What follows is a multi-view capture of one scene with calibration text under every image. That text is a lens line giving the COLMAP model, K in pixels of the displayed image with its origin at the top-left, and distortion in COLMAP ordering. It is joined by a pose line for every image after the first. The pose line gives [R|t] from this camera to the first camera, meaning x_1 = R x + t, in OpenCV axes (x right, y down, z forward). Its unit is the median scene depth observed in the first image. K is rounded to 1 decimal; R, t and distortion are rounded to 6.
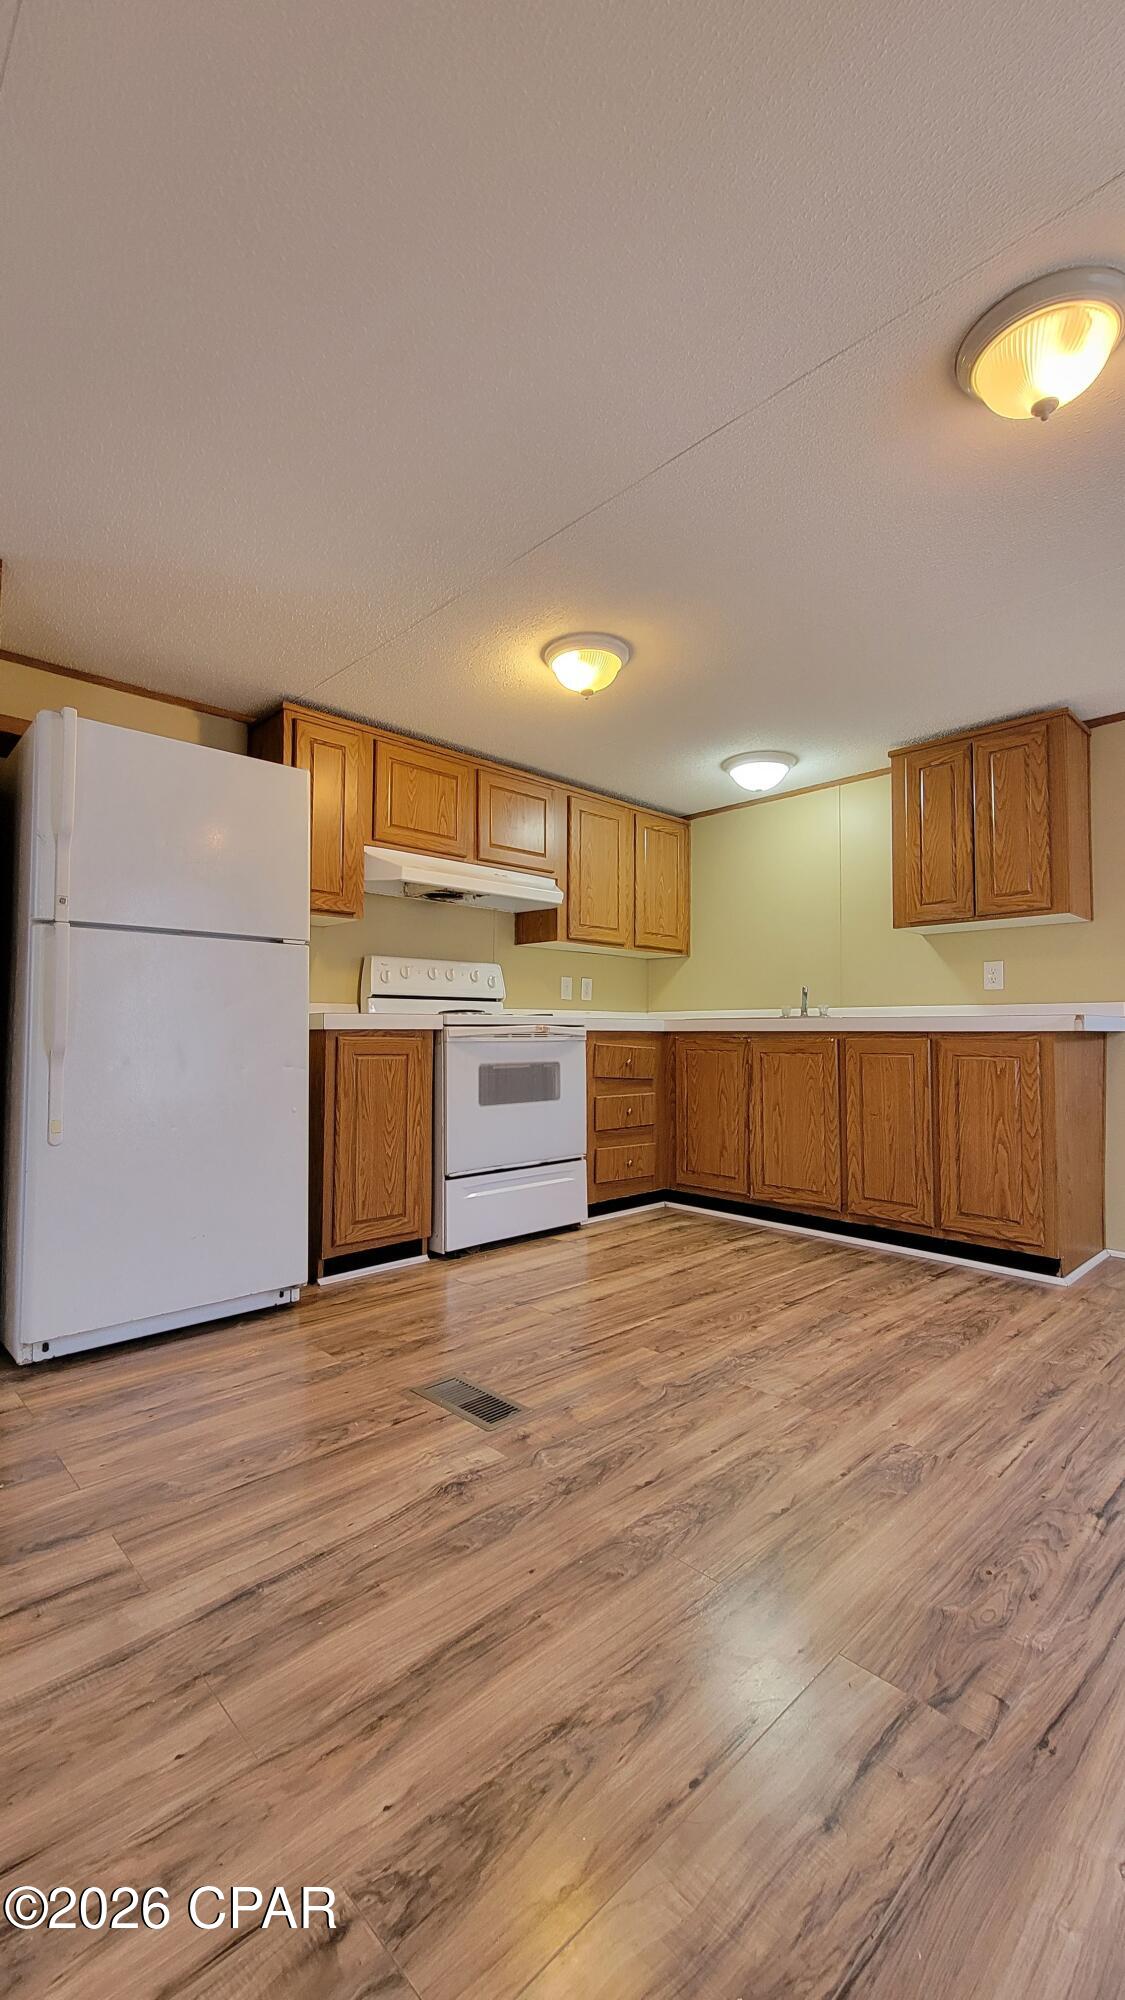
lens RADIAL K [[814.2, 0, 557.4], [0, 814.2, 999.4], [0, 0, 1]] dist [-0.000318, -0.003967]
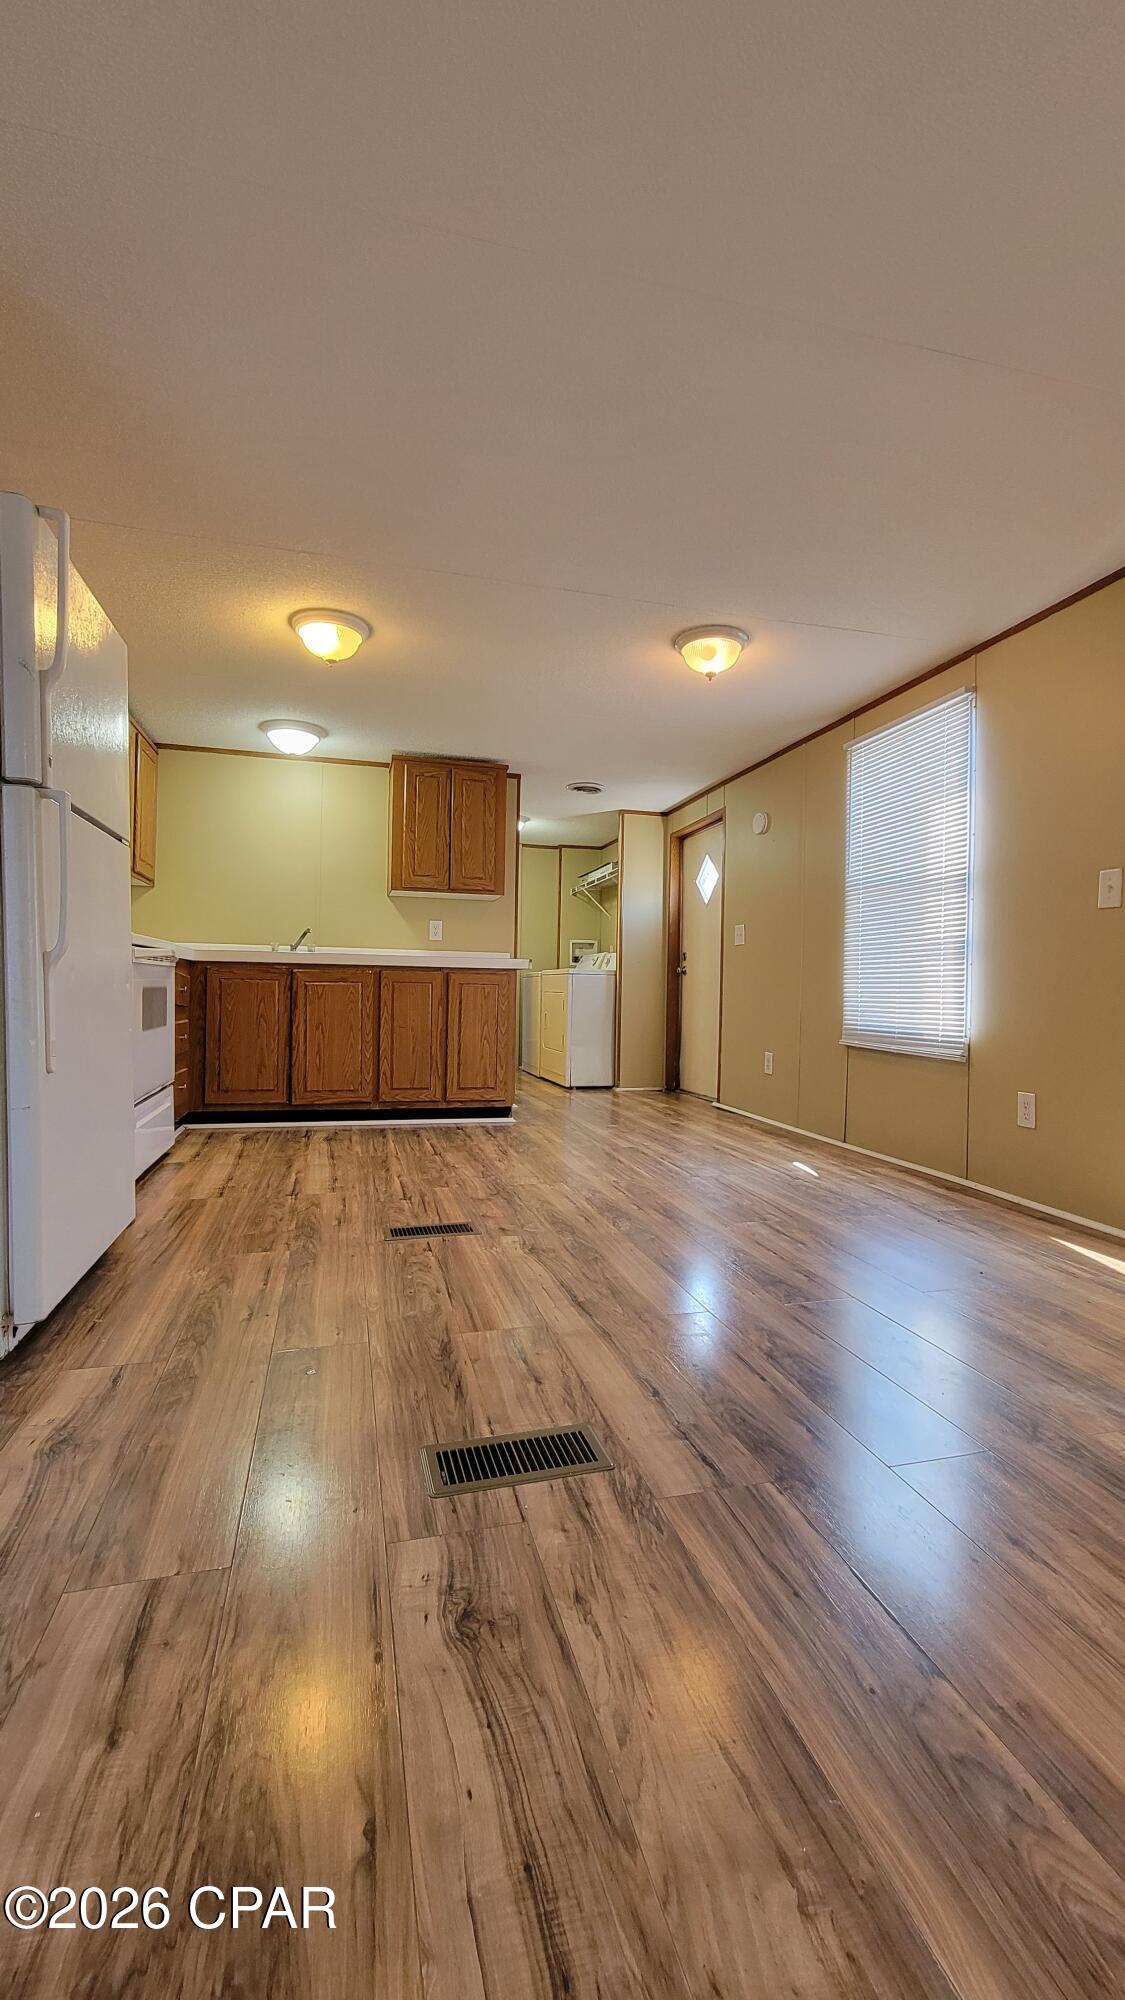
lens RADIAL K [[814.2, 0, 557.4], [0, 814.2, 999.4], [0, 0, 1]] dist [-0.000318, -0.003967]
pose [[0.479531, -0.003510, 0.877518, -0.941261], [-0.054581, 0.997937, 0.033818, 0.048226], [-0.875826, -0.064112, 0.478350, 0.168408]]
